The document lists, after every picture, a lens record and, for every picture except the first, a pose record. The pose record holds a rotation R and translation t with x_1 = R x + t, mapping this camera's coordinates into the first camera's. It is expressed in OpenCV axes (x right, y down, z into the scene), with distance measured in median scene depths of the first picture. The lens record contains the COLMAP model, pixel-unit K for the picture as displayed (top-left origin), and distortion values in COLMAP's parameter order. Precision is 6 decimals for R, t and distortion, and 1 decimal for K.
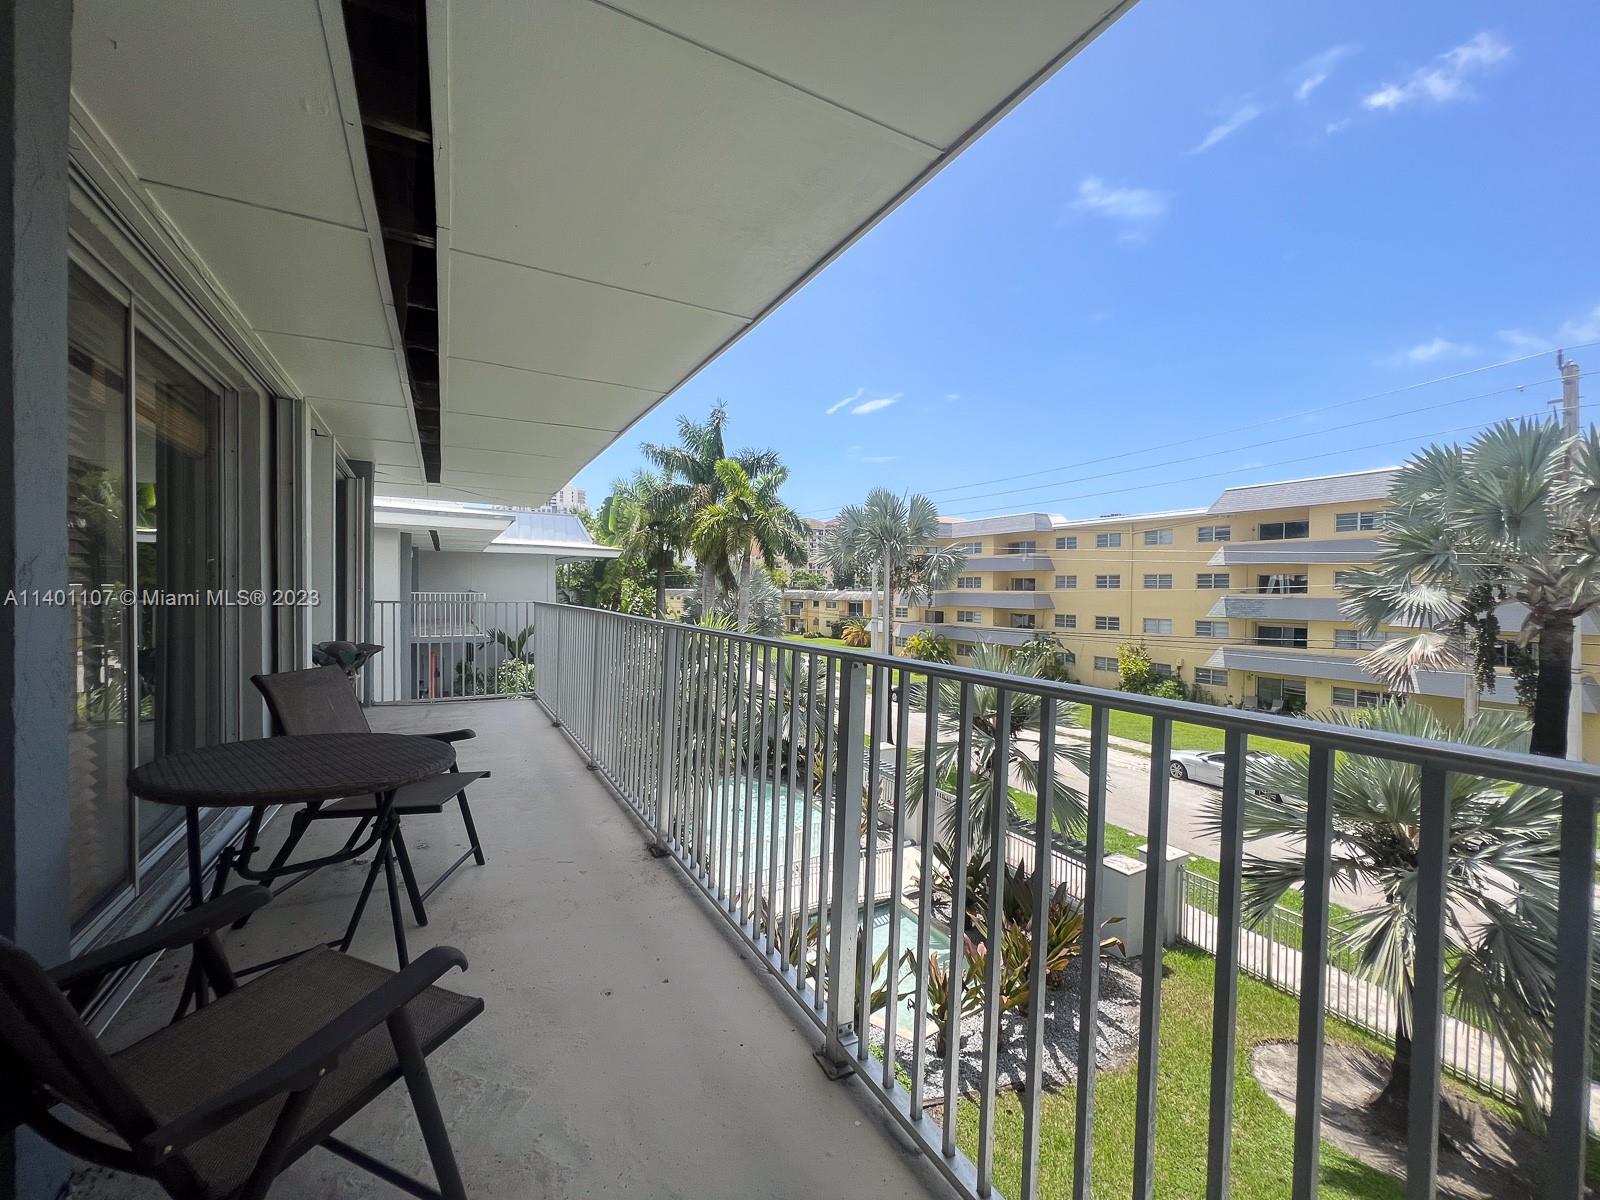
lens RADIAL K [[644.1, 0, 789.1], [0, 644.1, 601.0], [0, 0, 1]] dist [0.000125, -0.000418]
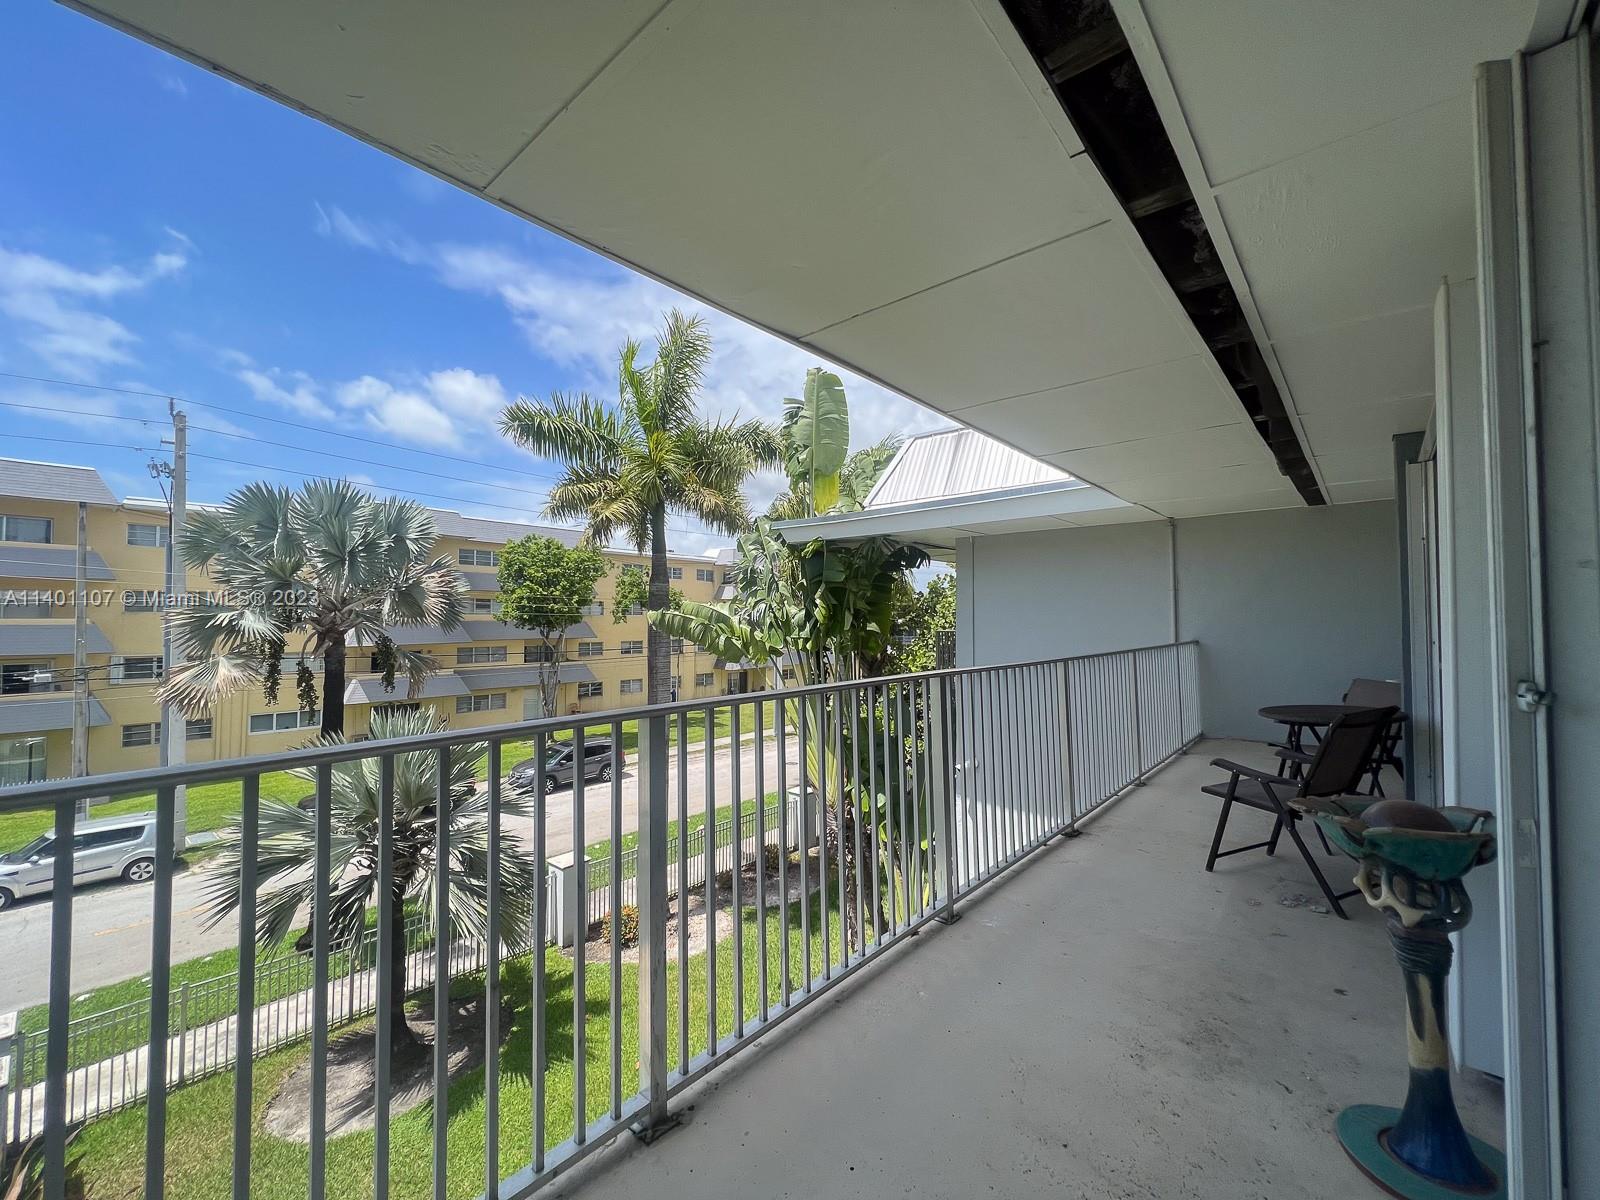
lens RADIAL K [[644.1, 0, 789.8], [0, 644.1, 600.1], [0, 0, 1]] dist [0.000125, -0.000418]
pose [[-0.325006, 0.027658, 0.945307, -0.374162], [-0.007641, 0.999463, -0.031869, -0.013711], [-0.945681, -0.017580, -0.324620, 0.581986]]
